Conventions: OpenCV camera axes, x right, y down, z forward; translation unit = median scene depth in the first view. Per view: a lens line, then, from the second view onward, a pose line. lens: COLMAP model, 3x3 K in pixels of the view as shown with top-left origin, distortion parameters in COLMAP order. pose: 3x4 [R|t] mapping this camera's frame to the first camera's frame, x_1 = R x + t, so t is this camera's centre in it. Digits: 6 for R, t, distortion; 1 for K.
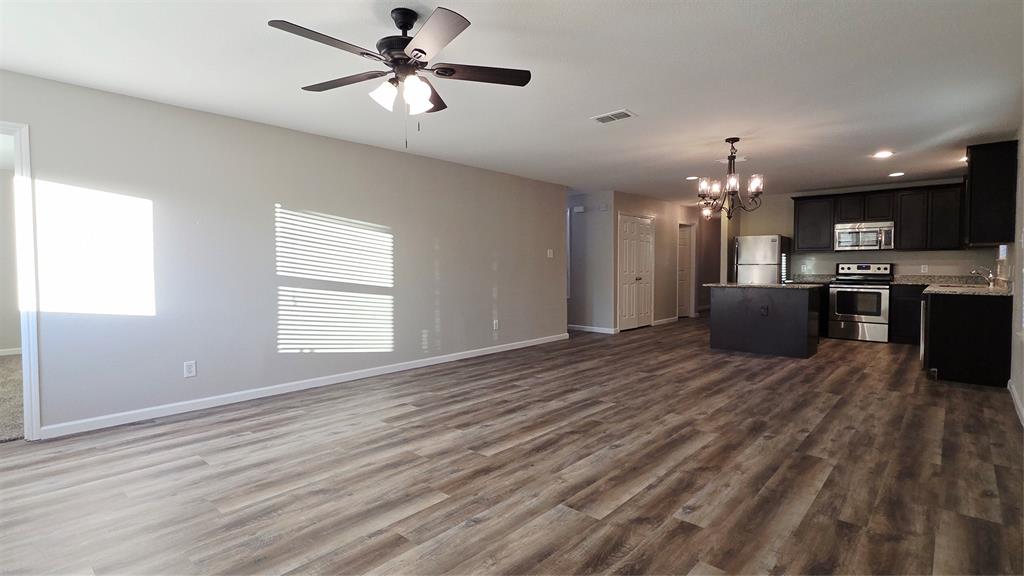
lens RADIAL K [[487.2, 0, 520.7], [0, 487.2, 281.3], [0, 0, 1]] dist [0.004402, 0.000059]
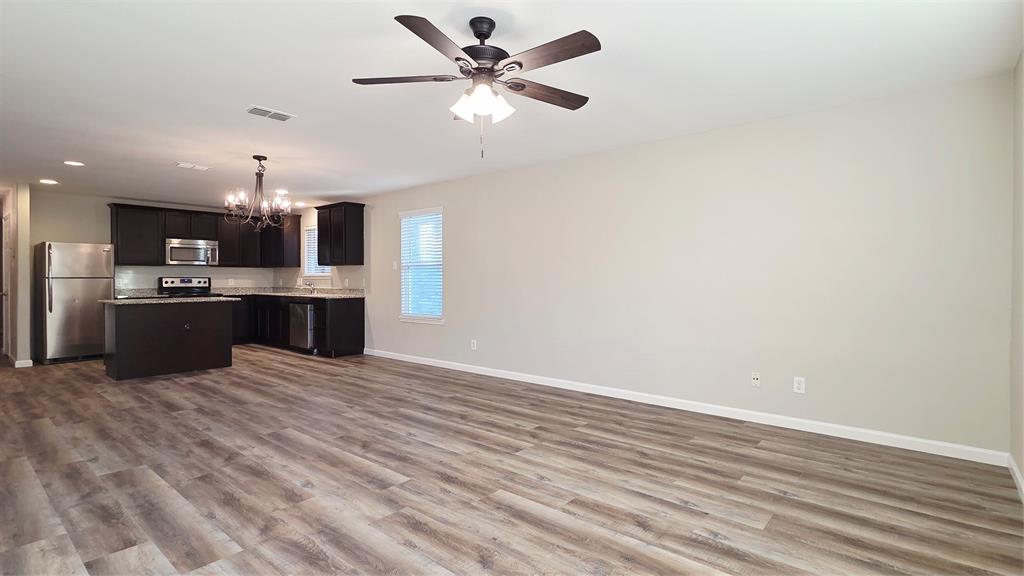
lens RADIAL K [[487.2, 0, 518.4], [0, 487.2, 282.1], [0, 0, 1]] dist [0.004402, 0.000059]
pose [[-0.015725, -0.005870, 0.999859, -0.850359], [0.034387, 0.999388, 0.006408, -0.019036], [-0.999285, 0.034483, -0.015514, 0.663986]]
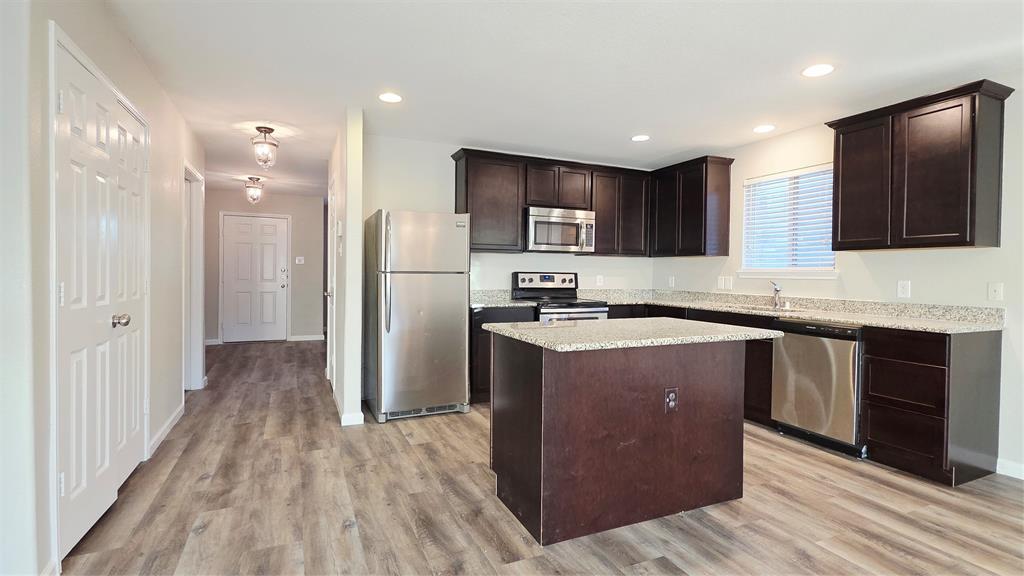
lens RADIAL K [[487.2, 0, 516.4], [0, 487.2, 282.3], [0, 0, 1]] dist [0.004402, 0.000059]
pose [[0.415145, -0.012000, 0.909676, 0.212822], [0.017310, 0.999836, 0.005290, -0.063191], [-0.909591, 0.013551, 0.415284, 1.744835]]
